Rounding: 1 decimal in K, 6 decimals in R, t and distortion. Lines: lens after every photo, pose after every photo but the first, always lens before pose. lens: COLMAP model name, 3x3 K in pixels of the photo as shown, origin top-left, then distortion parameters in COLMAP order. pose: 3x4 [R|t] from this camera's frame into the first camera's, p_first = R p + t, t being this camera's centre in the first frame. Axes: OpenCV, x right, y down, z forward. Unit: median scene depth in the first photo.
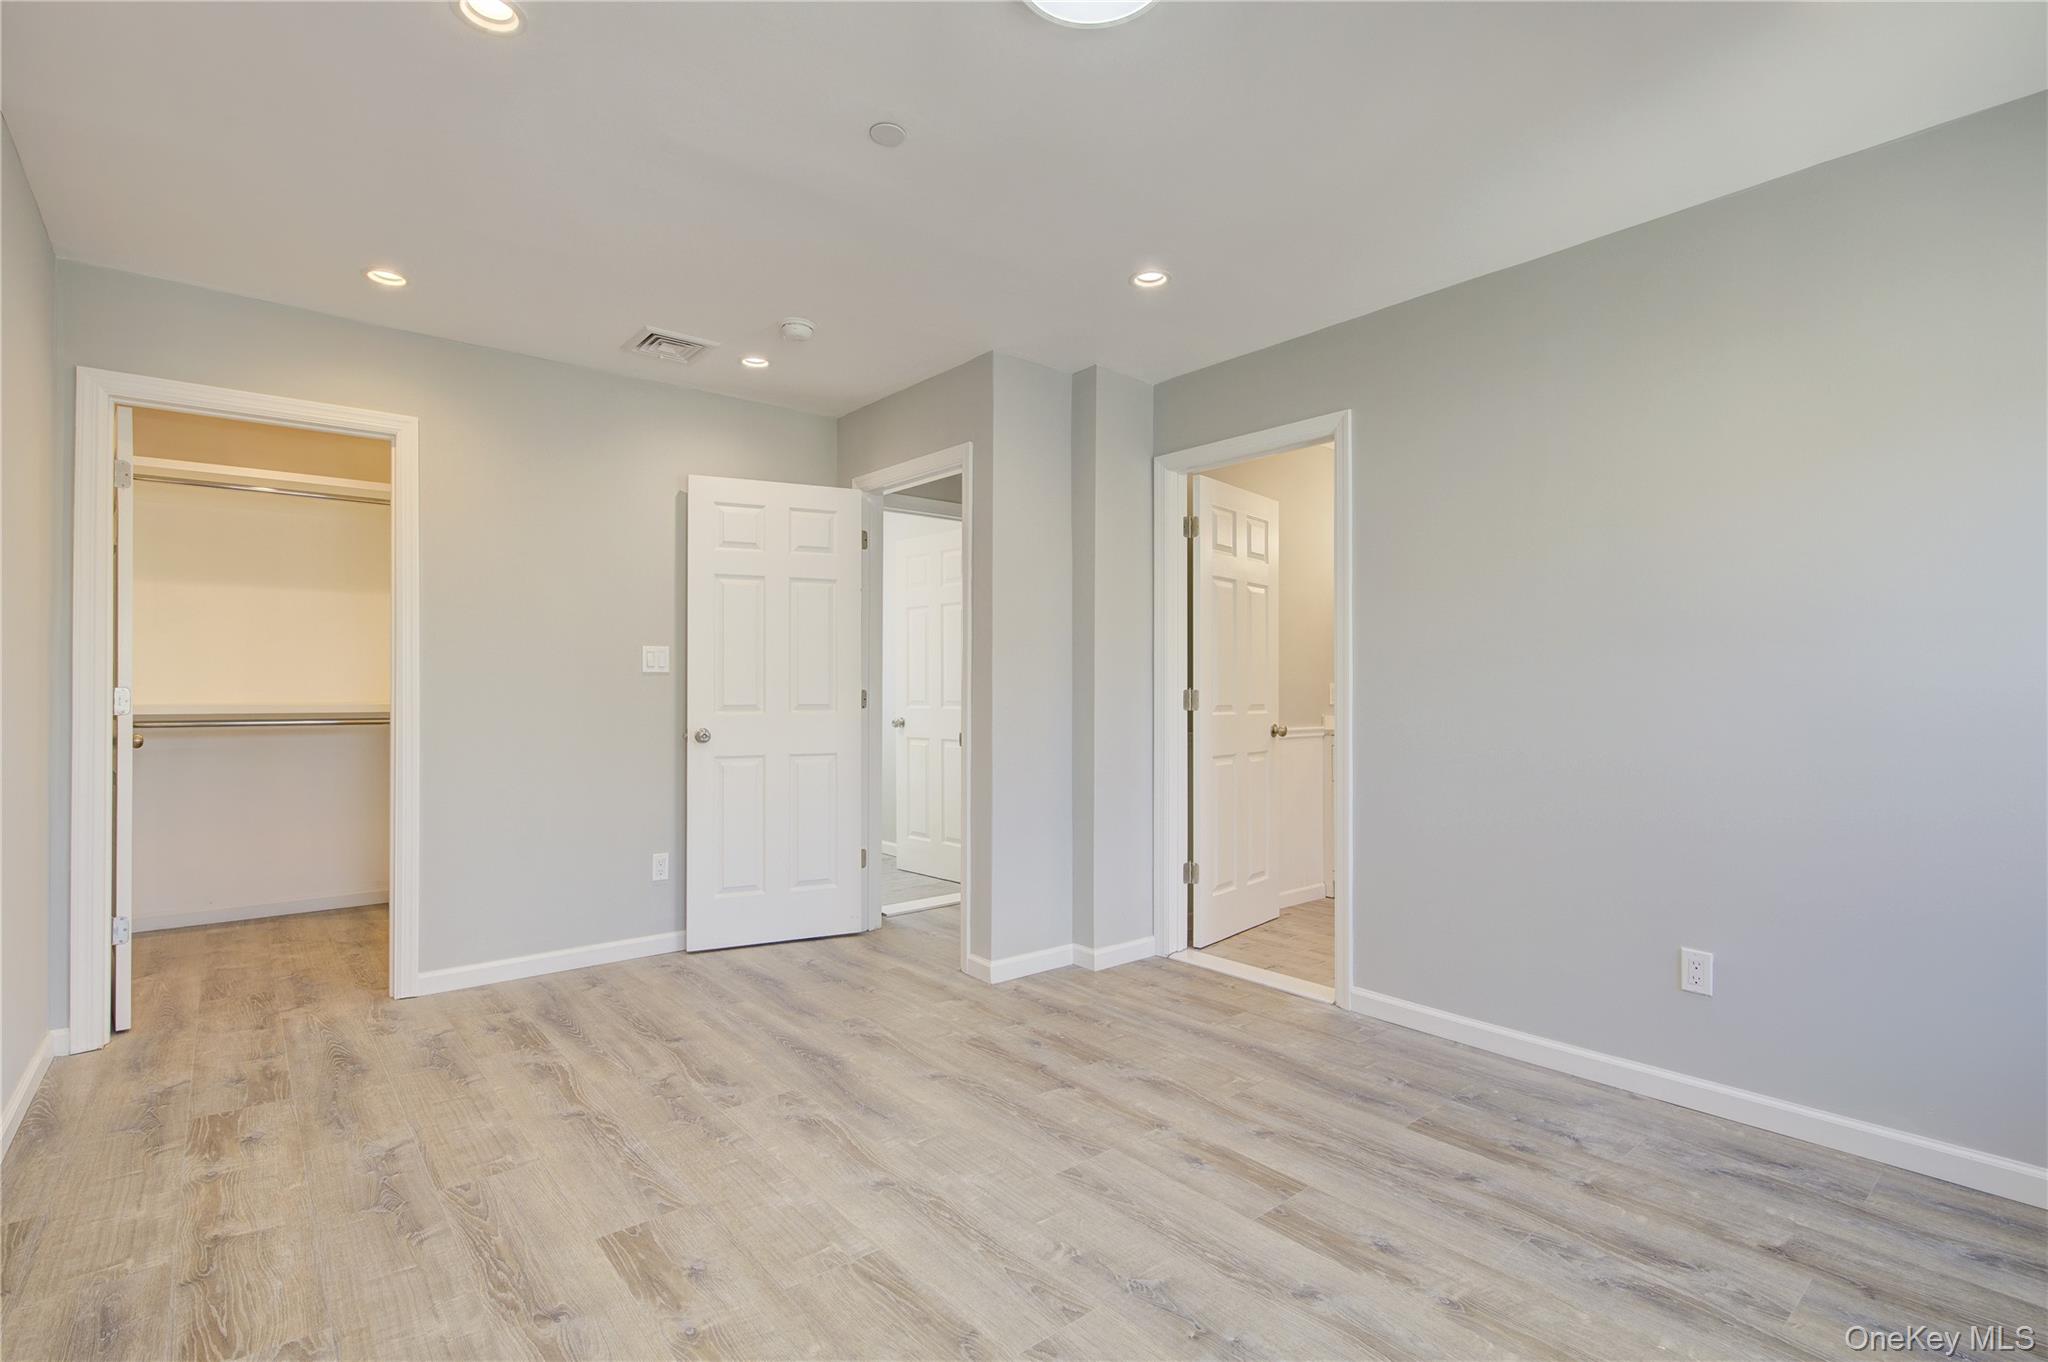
lens RADIAL K [[938.2, 0, 1002.5], [0, 938.2, 685.4], [0, 0, 1]] dist [-0.001414, 0.000643]
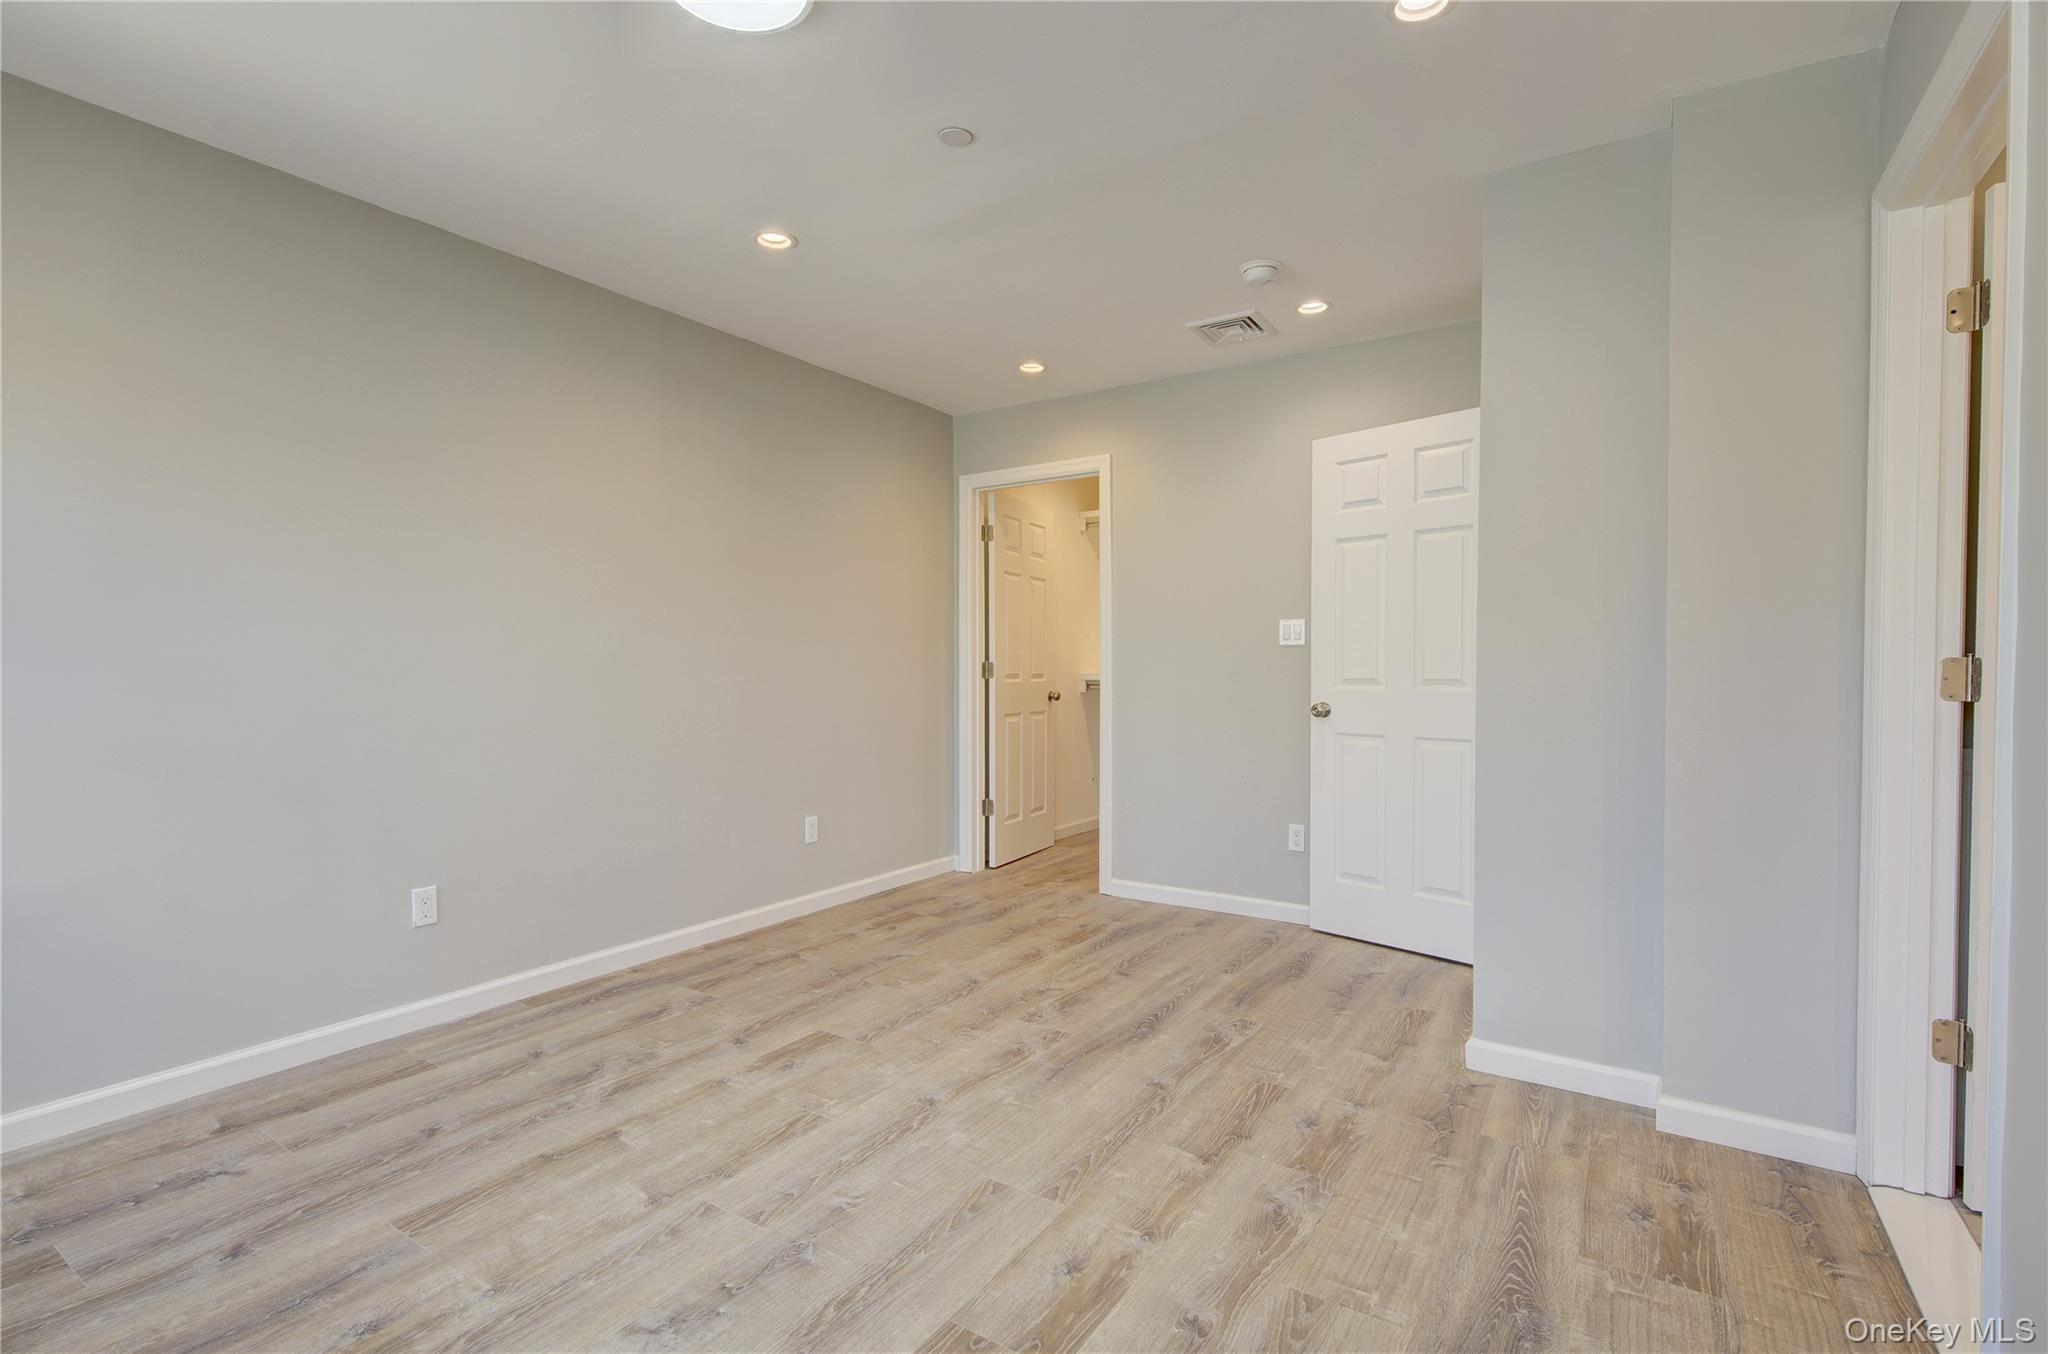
lens RADIAL K [[953.2, 0, 1012.6], [0, 953.2, 684.1], [0, 0, 1]] dist [0.000473, 0.000394]
pose [[0.293294, 0.016620, -0.955878, 0.797285], [0.005154, 0.999807, 0.018965, 0.010195], [0.956008, -0.010489, 0.293152, 0.622784]]
